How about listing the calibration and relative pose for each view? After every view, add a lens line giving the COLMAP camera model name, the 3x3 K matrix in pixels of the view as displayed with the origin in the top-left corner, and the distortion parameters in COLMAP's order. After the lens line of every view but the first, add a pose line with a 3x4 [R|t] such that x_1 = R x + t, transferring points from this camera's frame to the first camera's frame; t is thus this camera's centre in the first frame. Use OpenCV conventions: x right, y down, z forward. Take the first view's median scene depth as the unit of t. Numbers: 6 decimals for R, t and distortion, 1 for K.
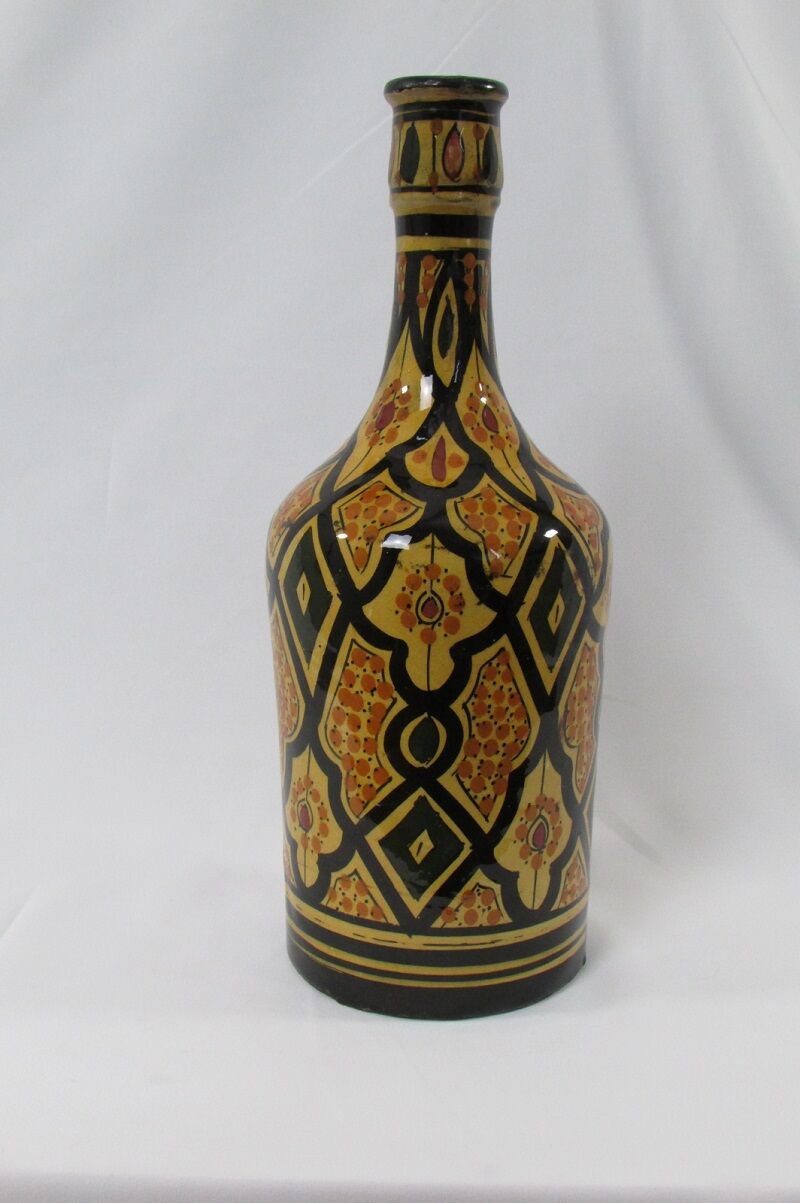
lens RADIAL K [[1364.5, 0, 402.3], [0, 1364.5, 590.1], [0, 0, 1]] dist [-0.087016, 0.000000]
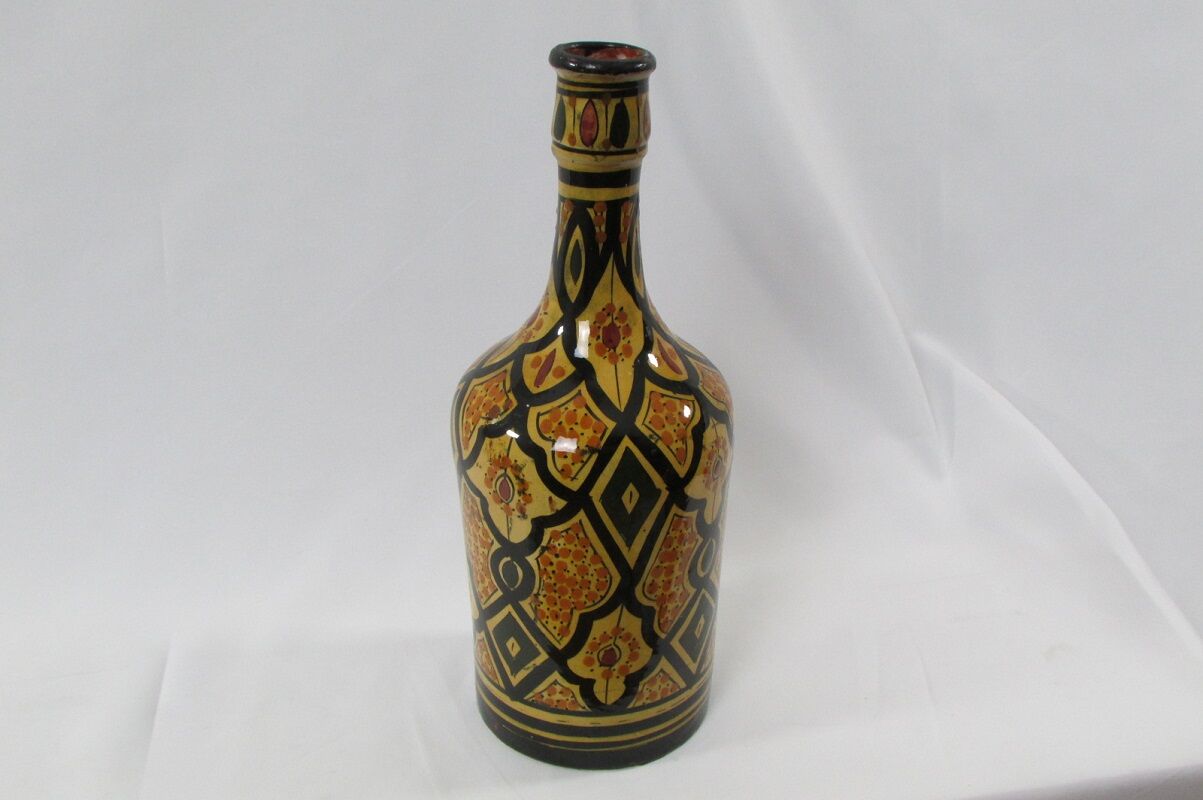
lens RADIAL K [[1364.5, 0, 596.8], [0, 1364.5, 400.3], [0, 0, 1]] dist [-0.087016, 0.000000]
pose [[0.476615, -0.383514, 0.791047, -1.020685], [0.175079, 0.923208, 0.342102, -0.502554], [-0.861502, -0.024555, 0.507160, 0.401606]]
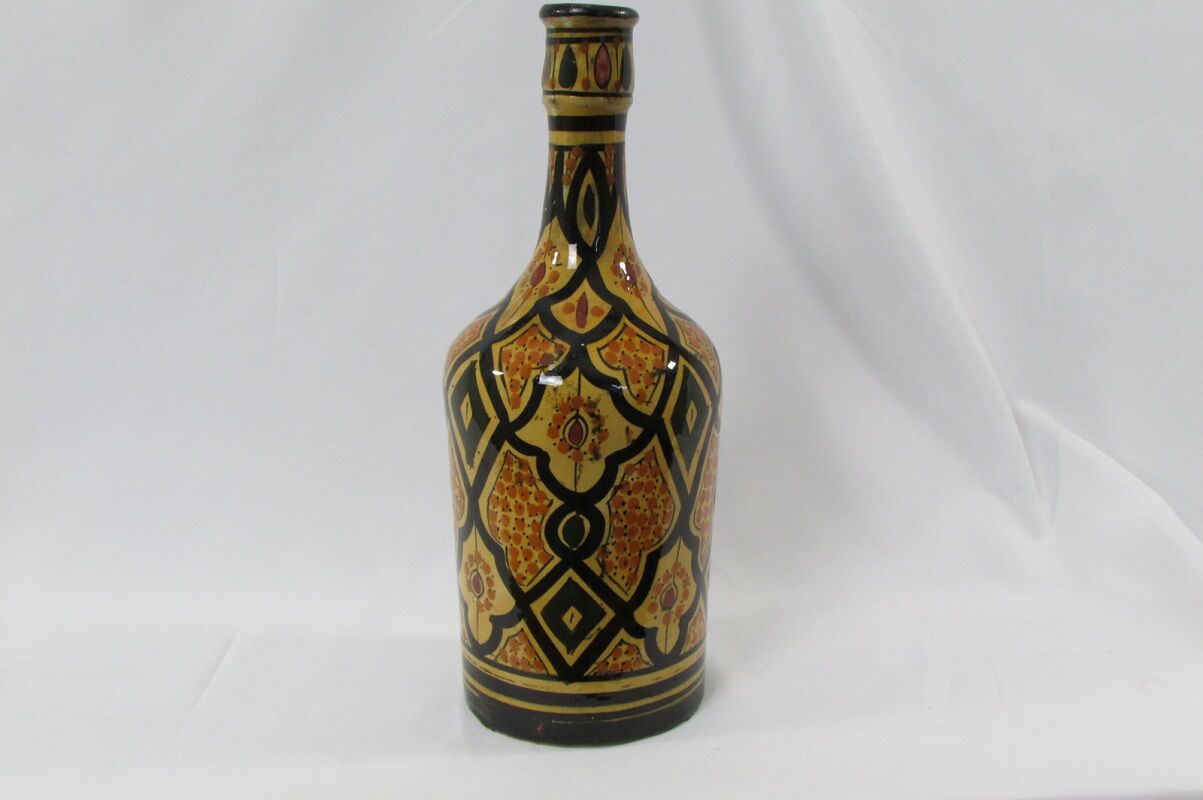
lens RADIAL K [[1364.5, 0, 606.0], [0, 1364.5, 407.4], [0, 0, 1]] dist [-0.087016, 0.000000]
pose [[-0.093262, -0.250703, 0.963561, -1.284991], [0.198434, 0.943683, 0.264738, -0.357367], [-0.975667, 0.215893, -0.038262, 1.117846]]
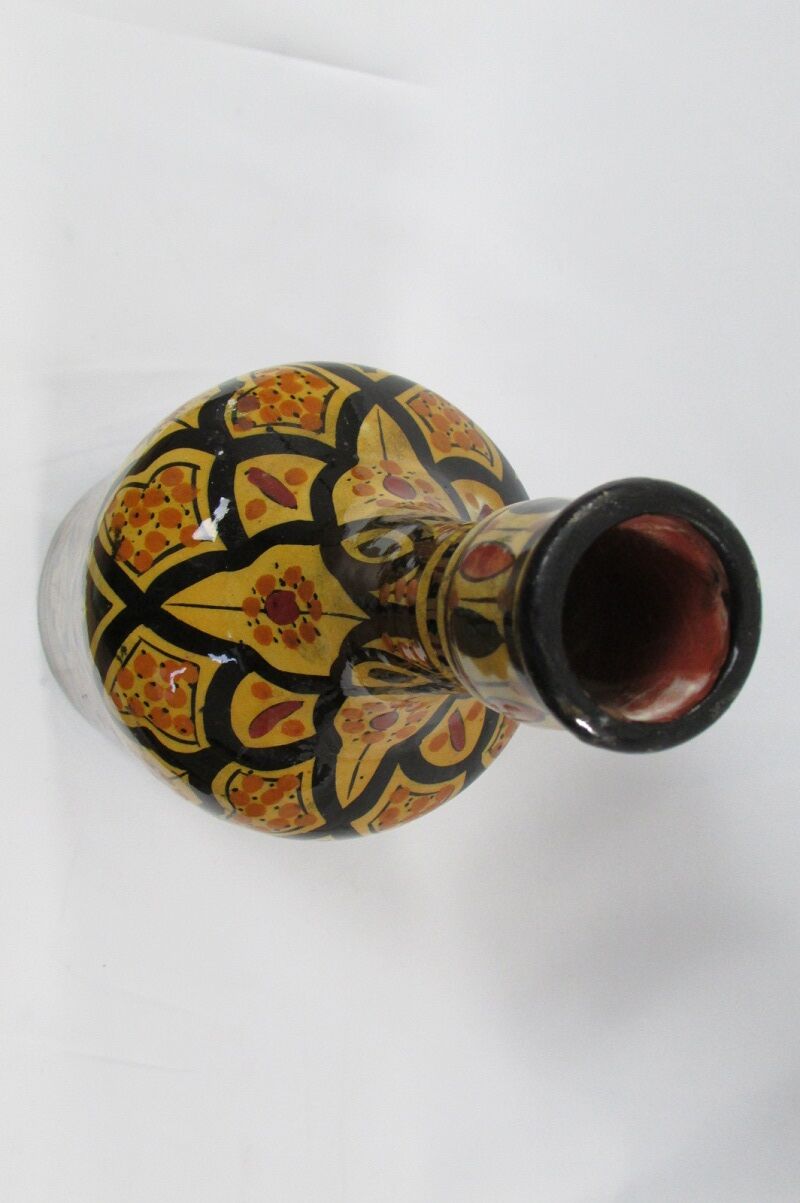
lens RADIAL K [[1364.5, 0, 397.9], [0, 1364.5, 596.9], [0, 0, 1]] dist [-0.087016, 0.000000]
pose [[0.704754, 0.657834, 0.265663, -0.153363], [-0.478431, 0.164183, 0.862640, -0.732962], [0.523856, -0.735050, 0.430437, 0.766102]]
